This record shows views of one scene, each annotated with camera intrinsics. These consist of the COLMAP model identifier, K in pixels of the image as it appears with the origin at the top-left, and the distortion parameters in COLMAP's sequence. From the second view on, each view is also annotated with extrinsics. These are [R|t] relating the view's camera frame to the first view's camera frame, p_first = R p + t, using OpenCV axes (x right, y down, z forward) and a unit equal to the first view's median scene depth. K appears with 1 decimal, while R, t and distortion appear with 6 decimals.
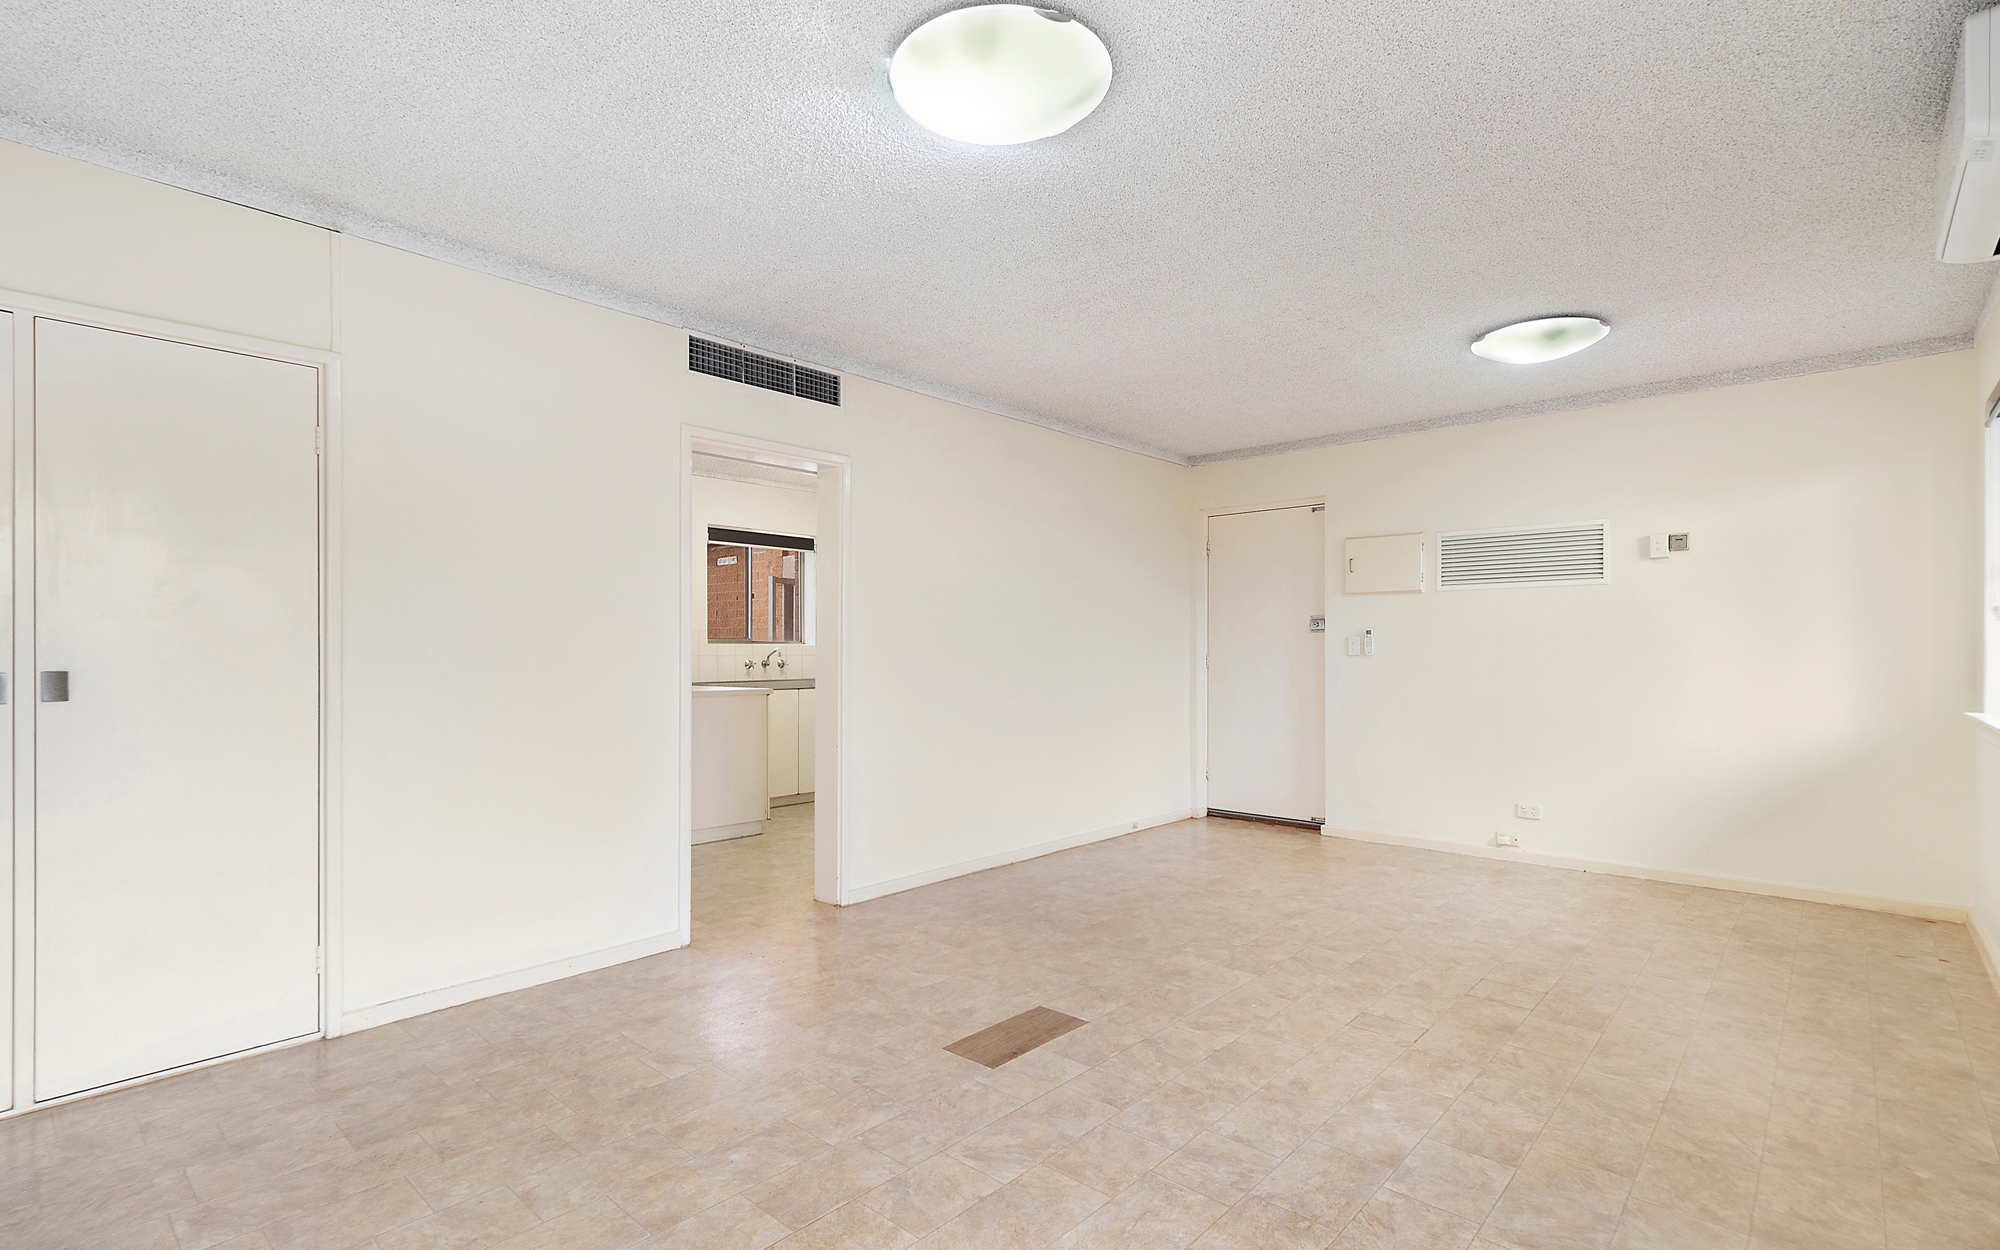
lens RADIAL K [[930.0, 0, 996.4], [0, 930.0, 651.0], [0, 0, 1]] dist [0.001224, 0.000407]
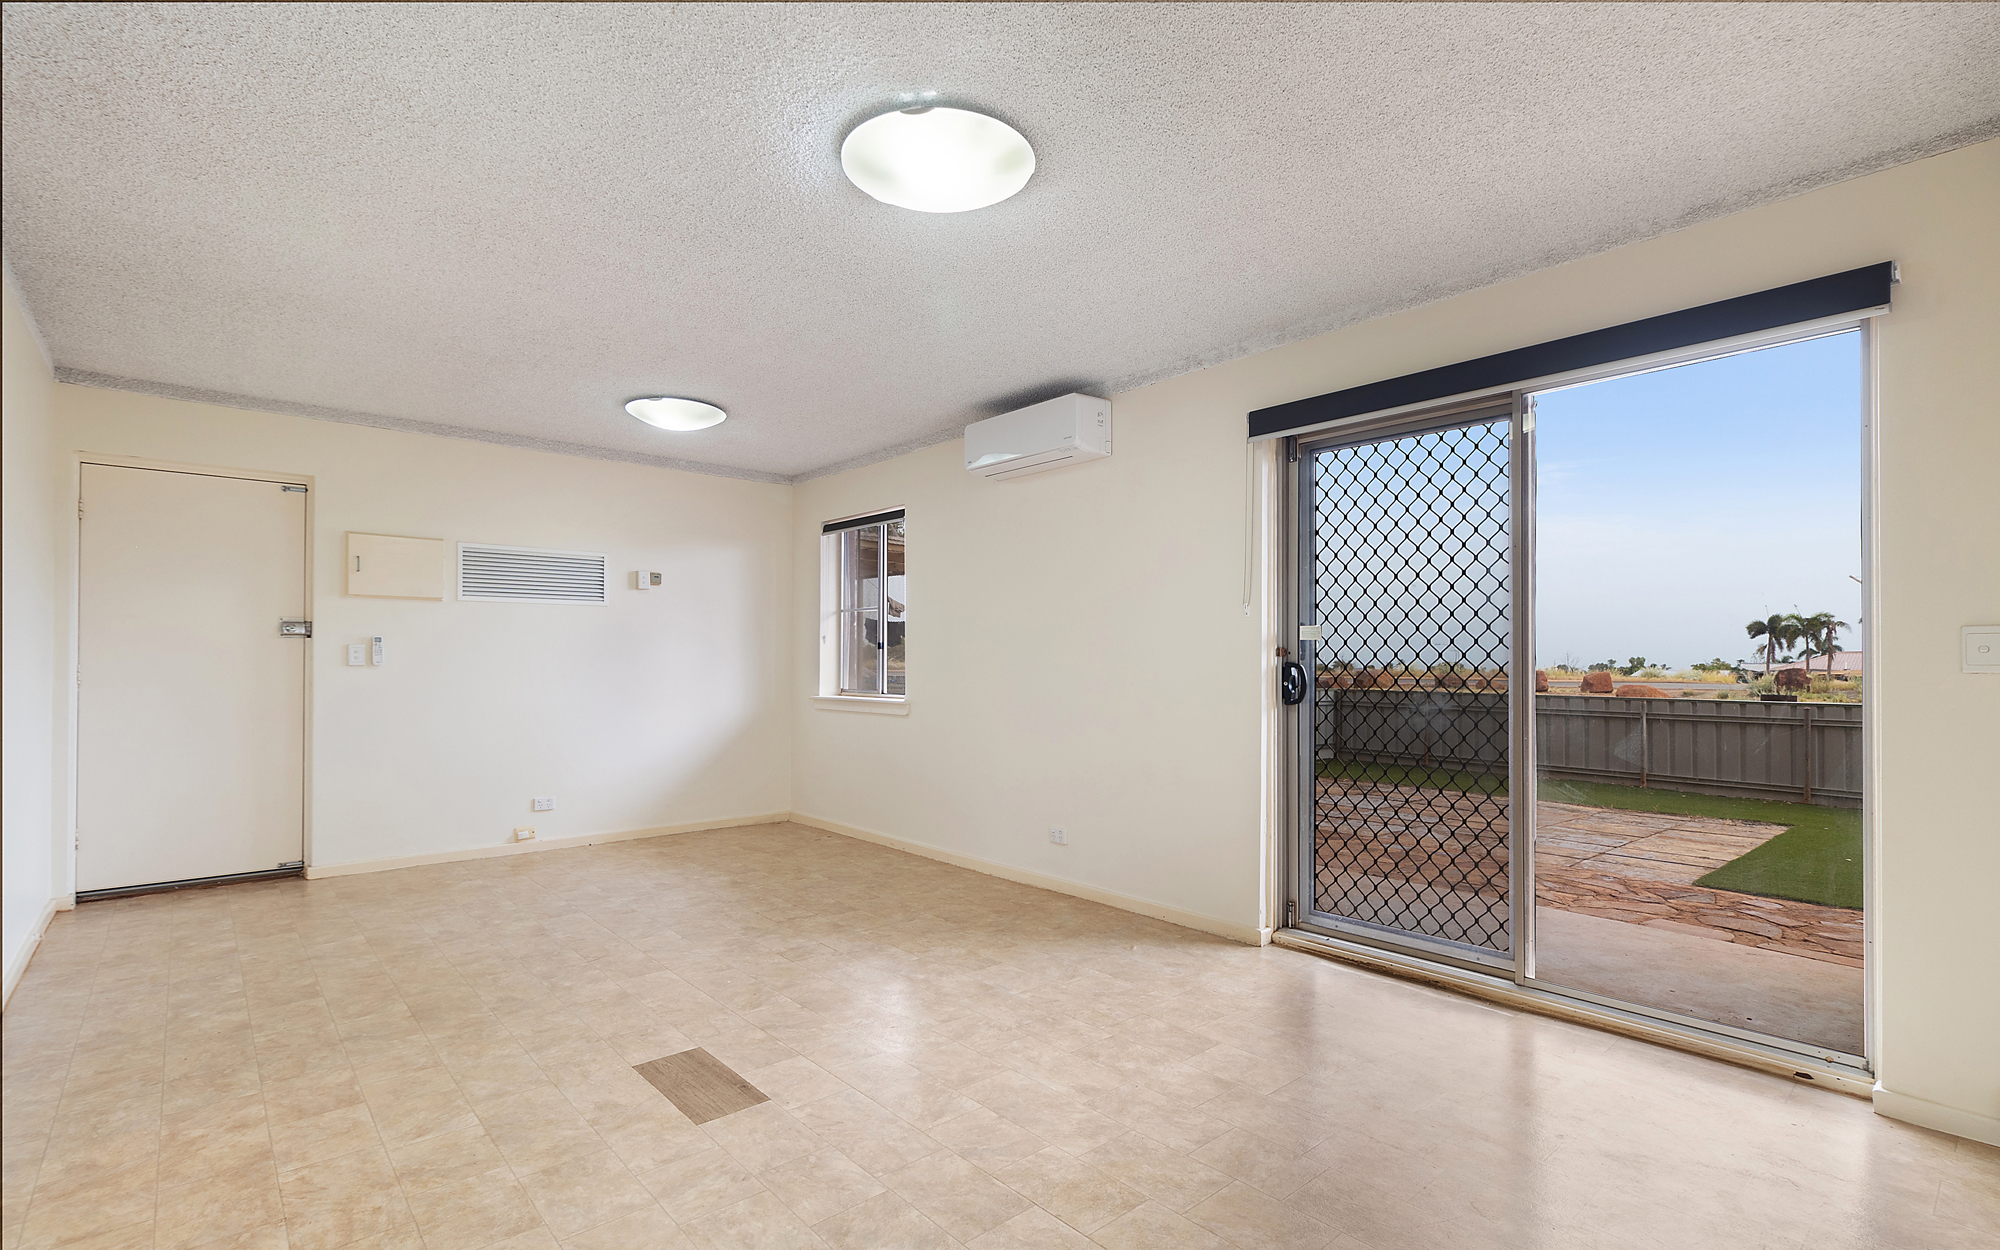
lens RADIAL K [[910.6, 0, 998.8], [0, 910.6, 653.8], [0, 0, 1]] dist [0.001026, -0.000149]
pose [[0.117361, 0.008328, 0.993054, -0.645883], [-0.002044, 0.999965, -0.008144, -0.000574], [-0.993087, -0.001074, 0.117373, 0.468916]]
